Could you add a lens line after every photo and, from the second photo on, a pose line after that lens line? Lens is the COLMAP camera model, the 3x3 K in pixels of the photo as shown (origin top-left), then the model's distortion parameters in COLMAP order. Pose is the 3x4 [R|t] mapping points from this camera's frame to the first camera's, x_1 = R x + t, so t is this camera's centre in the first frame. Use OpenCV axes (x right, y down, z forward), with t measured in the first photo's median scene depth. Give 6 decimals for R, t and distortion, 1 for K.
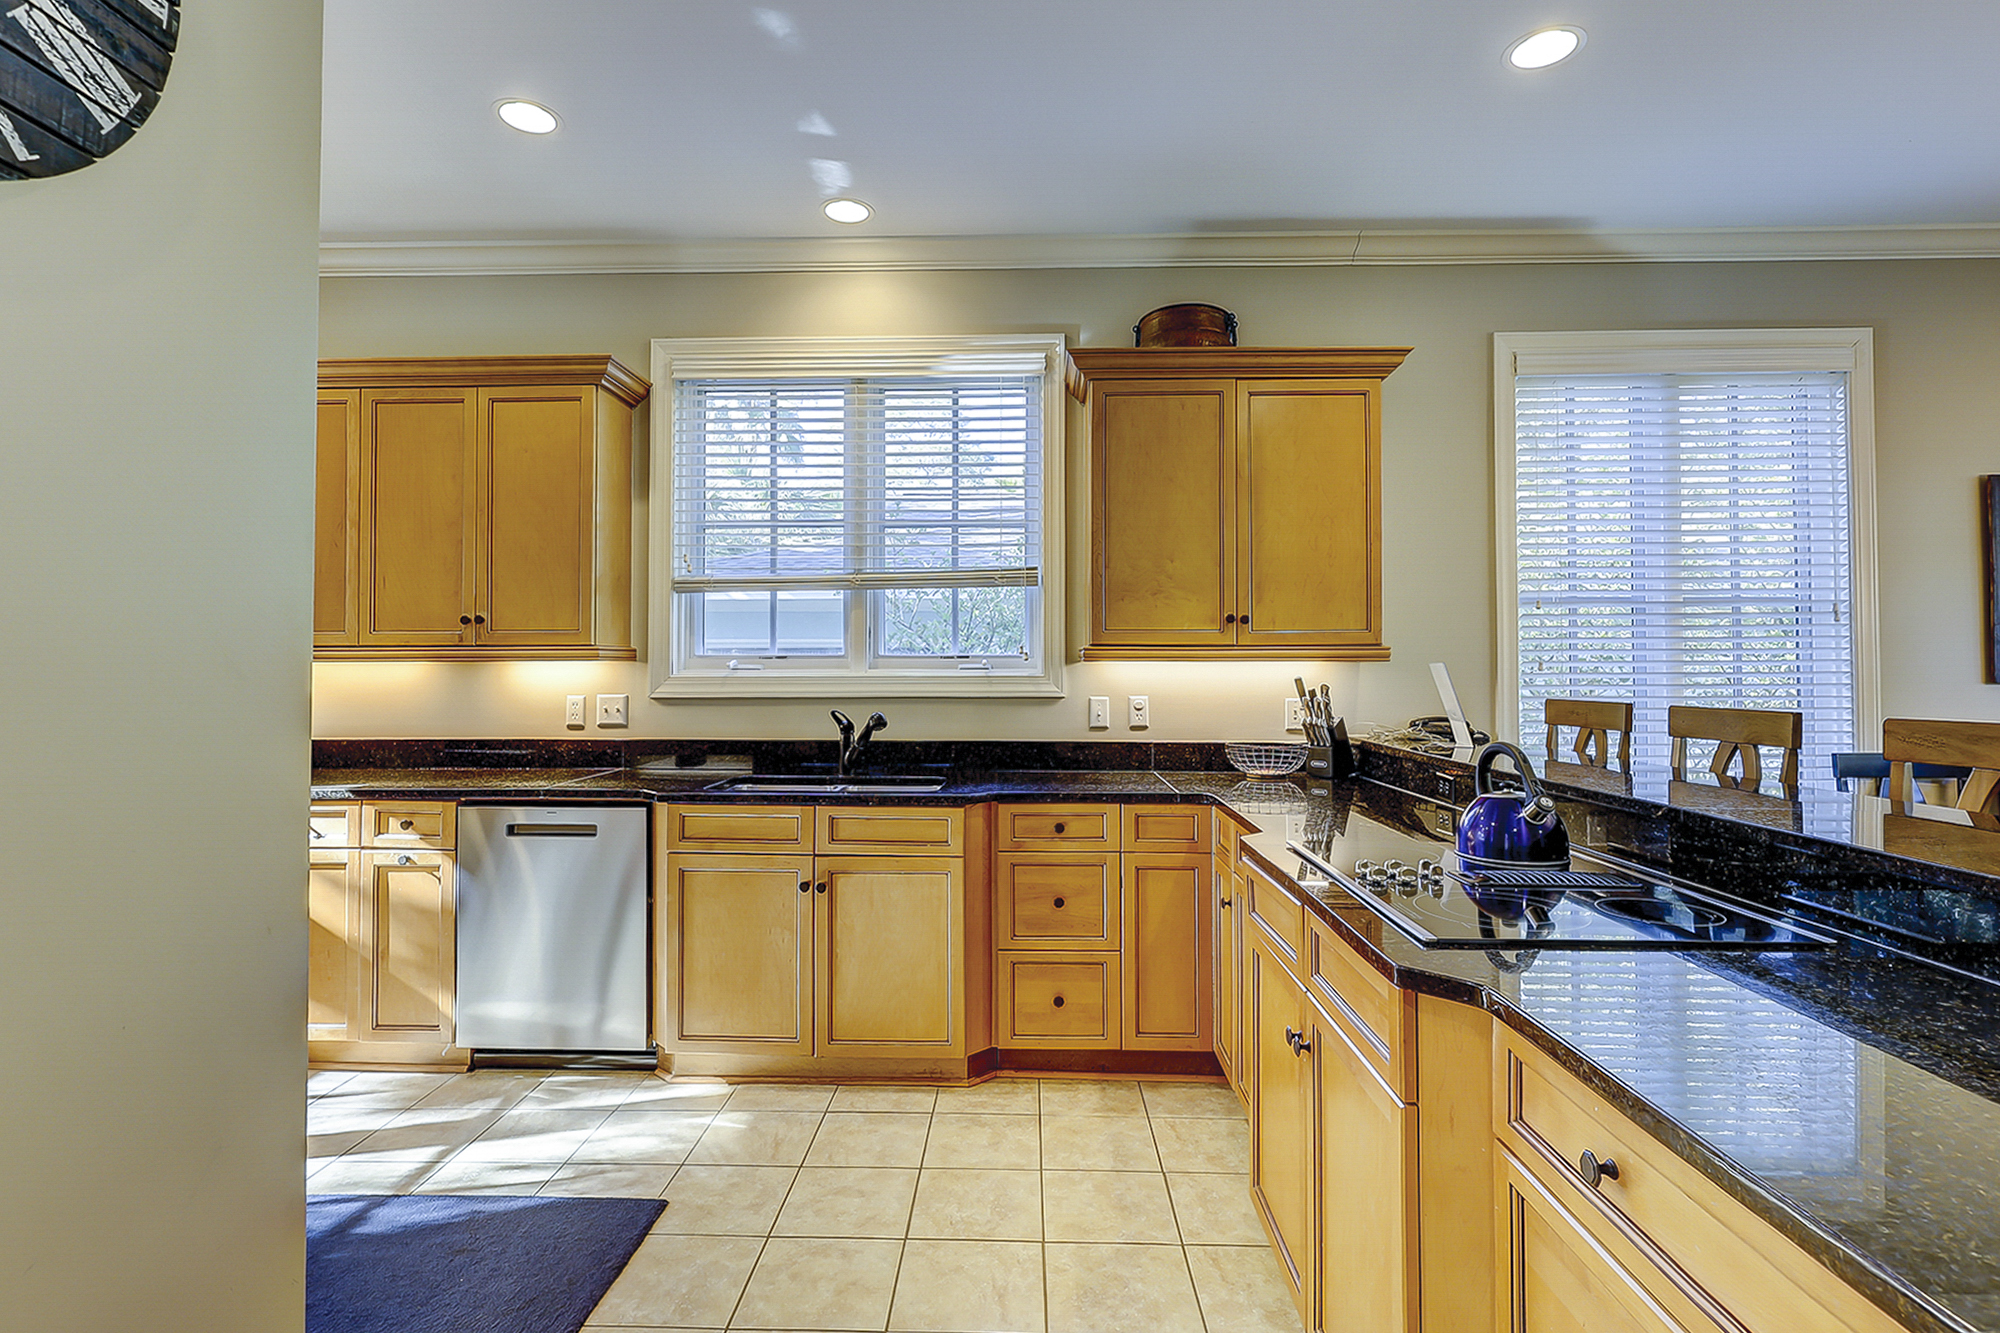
lens RADIAL K [[967.7, 0, 993.8], [0, 967.7, 652.4], [0, 0, 1]] dist [-0.003235, -0.000648]
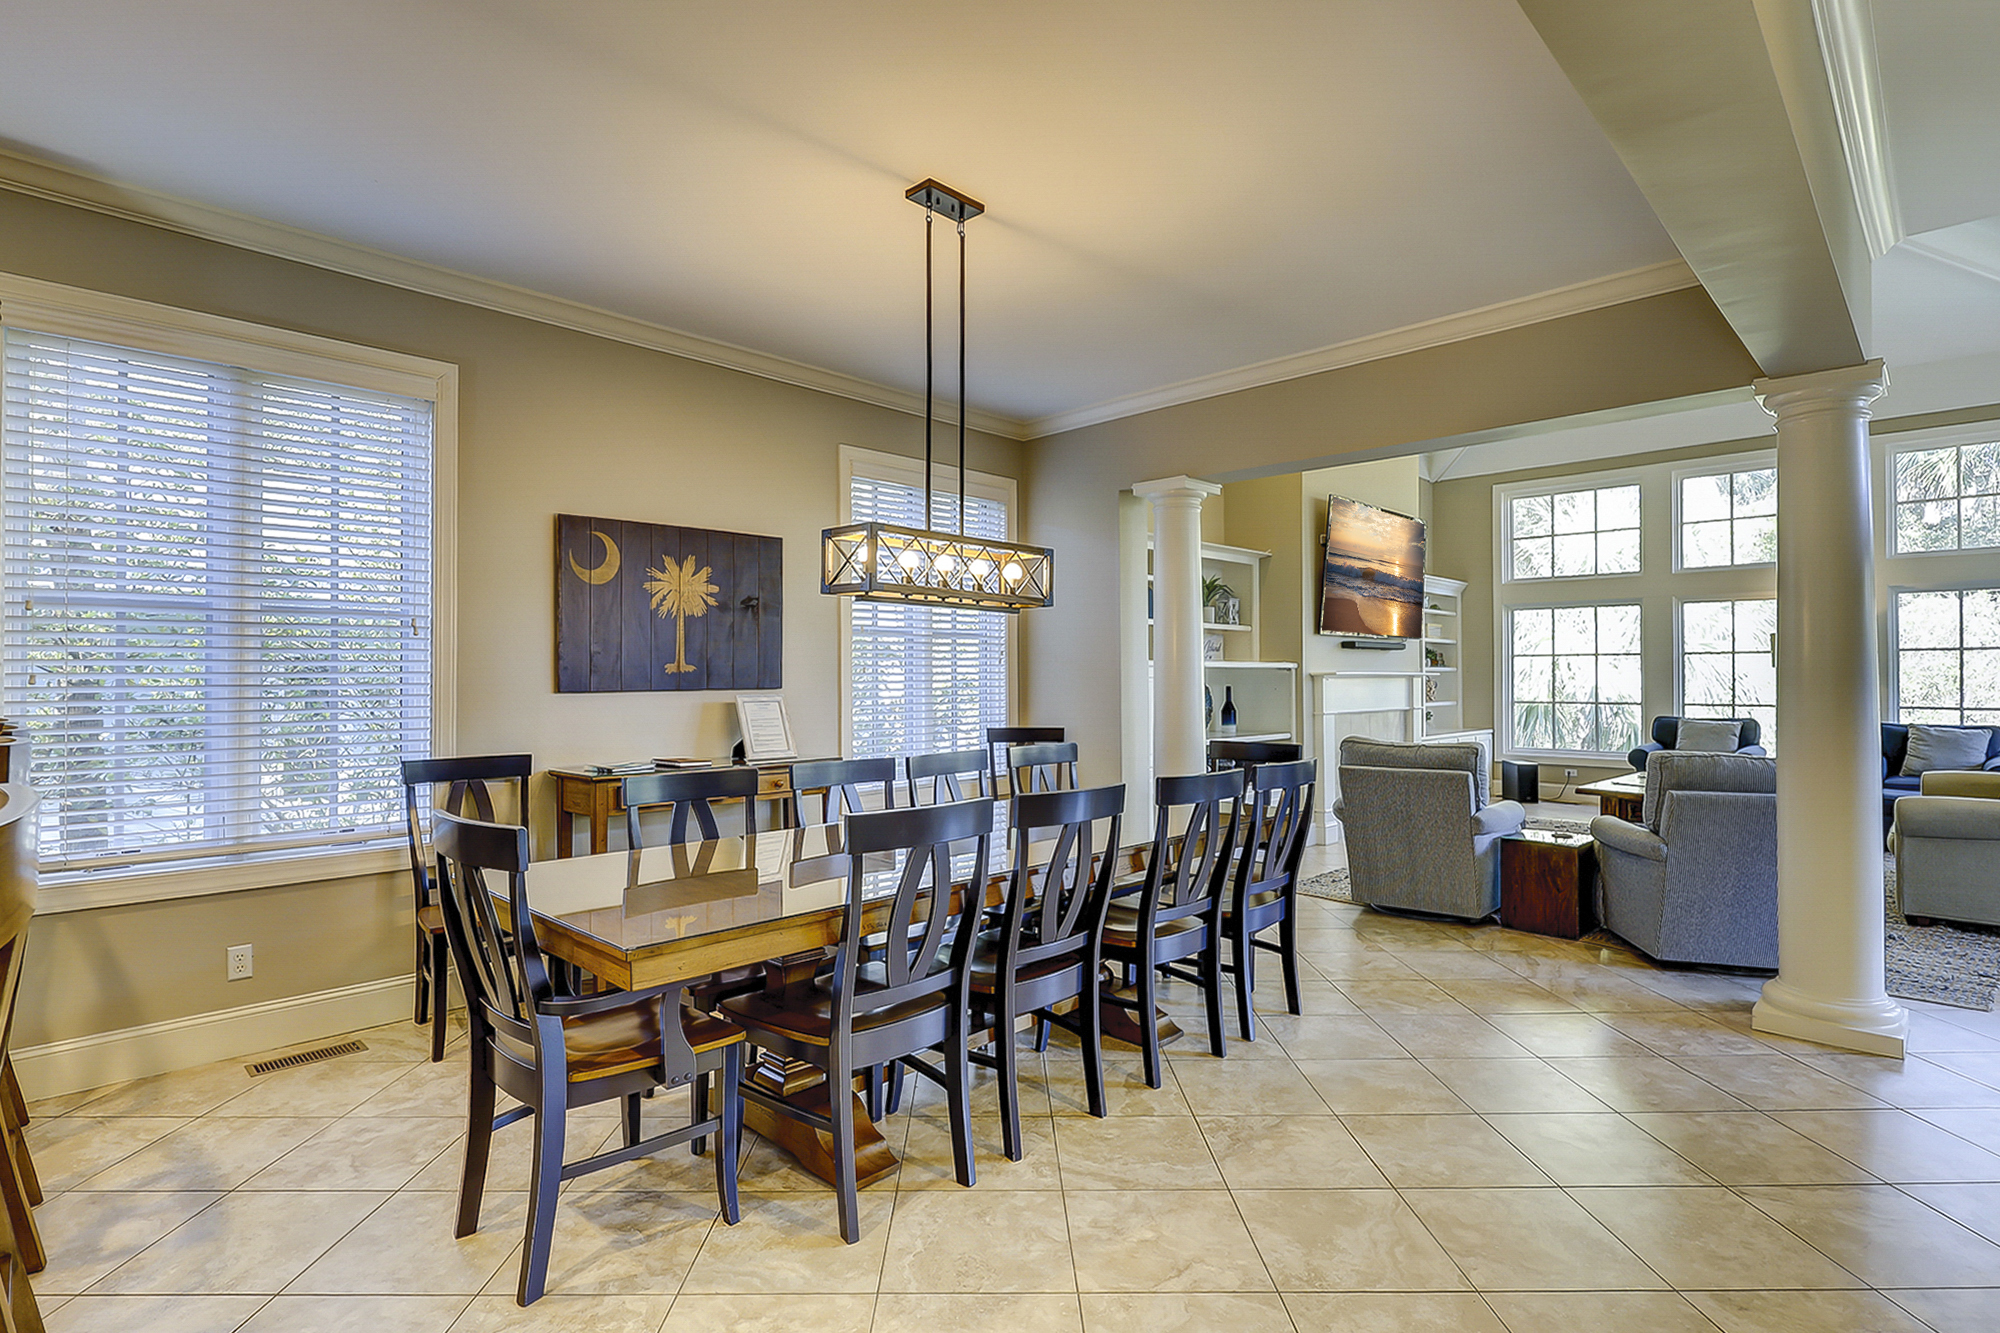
lens RADIAL K [[992.7, 0, 990.2], [0, 992.7, 673.9], [0, 0, 1]] dist [-0.000025, -0.000141]
pose [[0.692933, 0.001156, 0.721001, 0.528088], [-0.009351, 0.999929, 0.007383, -0.004343], [-0.720942, -0.011858, 0.692894, -0.206757]]
